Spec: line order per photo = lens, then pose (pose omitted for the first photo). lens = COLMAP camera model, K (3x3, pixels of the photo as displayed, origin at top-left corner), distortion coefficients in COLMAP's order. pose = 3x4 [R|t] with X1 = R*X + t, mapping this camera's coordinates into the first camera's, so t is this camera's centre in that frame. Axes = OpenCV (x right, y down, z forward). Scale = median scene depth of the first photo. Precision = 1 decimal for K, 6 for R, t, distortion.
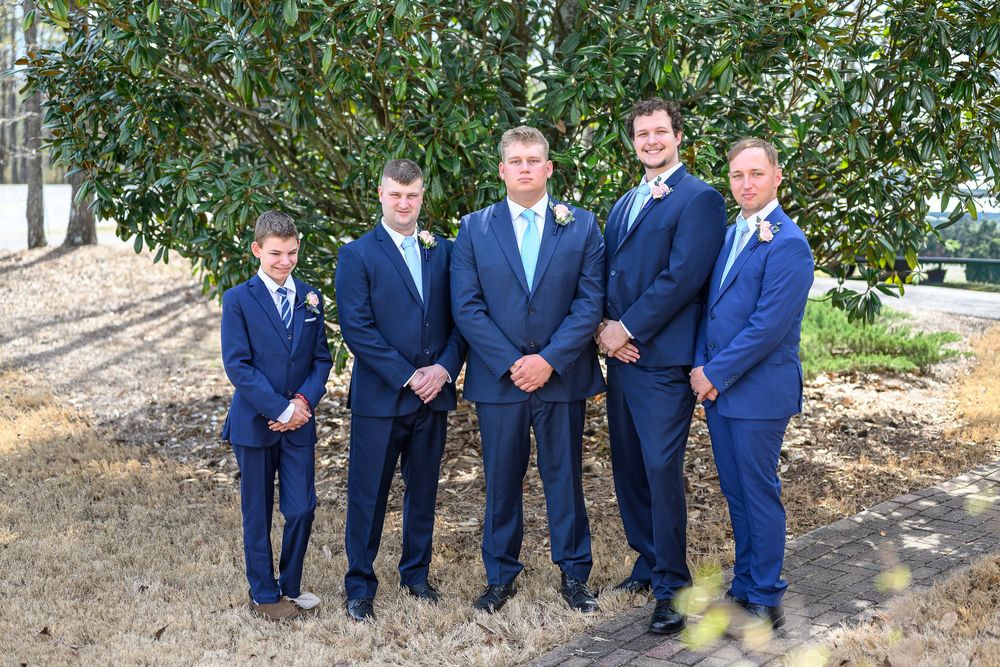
lens RADIAL K [[1435.6, 0, 500.0], [0, 1435.6, 333.5], [0, 0, 1]] dist [0.015280, 0.096614]
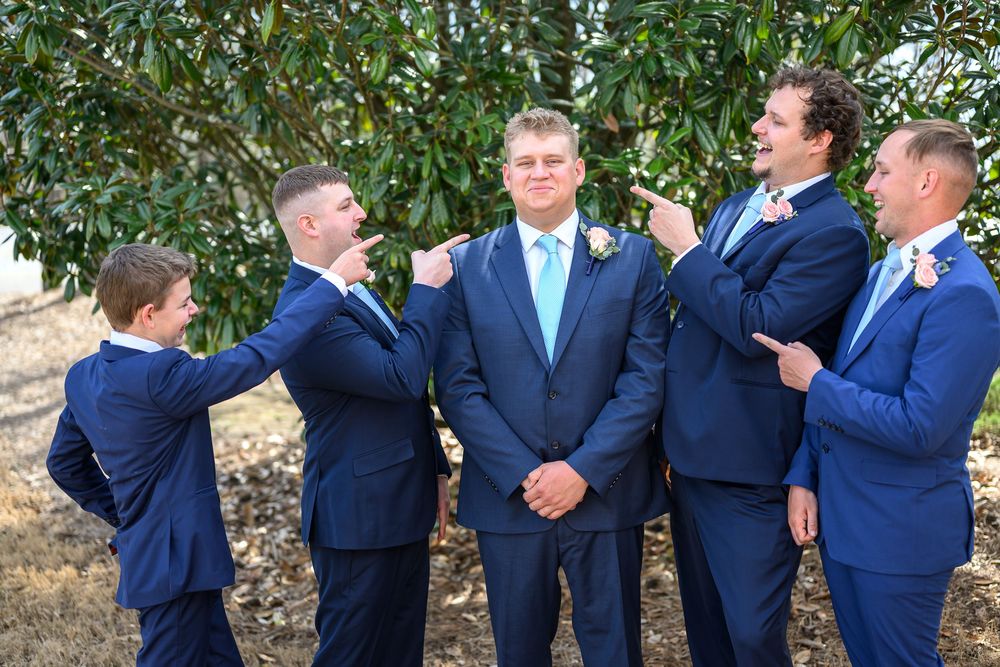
lens RADIAL K [[1465.2, 0, 475.5], [0, 1465.2, 370.3], [0, 0, 1]] dist [0.305749, -2.041375]
pose [[0.997843, -0.006214, -0.065351, 0.022581], [0.006145, 0.999980, -0.001254, -0.019478], [0.065357, 0.000849, 0.997862, 0.262200]]
